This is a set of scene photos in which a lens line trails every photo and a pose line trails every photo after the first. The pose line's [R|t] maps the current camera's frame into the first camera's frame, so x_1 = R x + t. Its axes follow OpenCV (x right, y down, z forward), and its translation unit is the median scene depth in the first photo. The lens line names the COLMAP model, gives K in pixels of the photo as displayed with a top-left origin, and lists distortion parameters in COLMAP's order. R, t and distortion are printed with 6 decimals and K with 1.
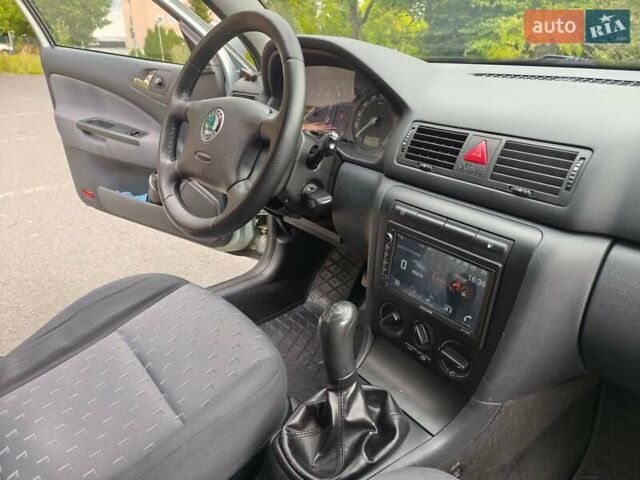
lens RADIAL K [[446.0, 0, 309.8], [0, 446.0, 240.2], [0, 0, 1]] dist [-0.000037, -0.002260]
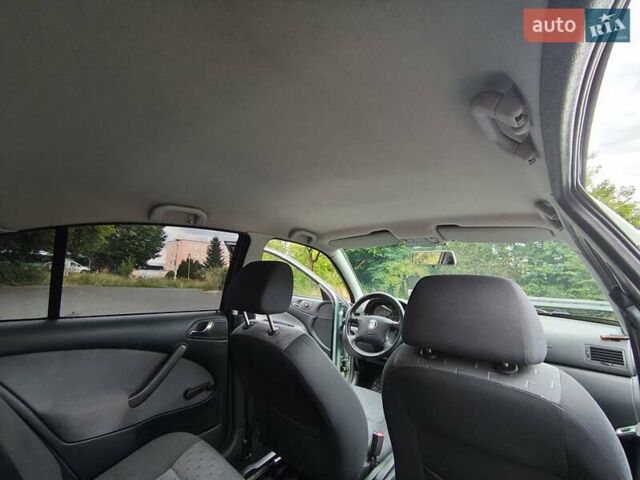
lens RADIAL K [[281.2, 0, 320.0], [0, 281.2, 240.0], [0, 0, 1]] dist [0.010318, 0.000092]
pose [[0.988307, 0.034303, 0.148568, -0.966481], [0.043848, 0.869268, -0.492392, 0.225410], [-0.146036, 0.493149, 0.857600, -1.115308]]
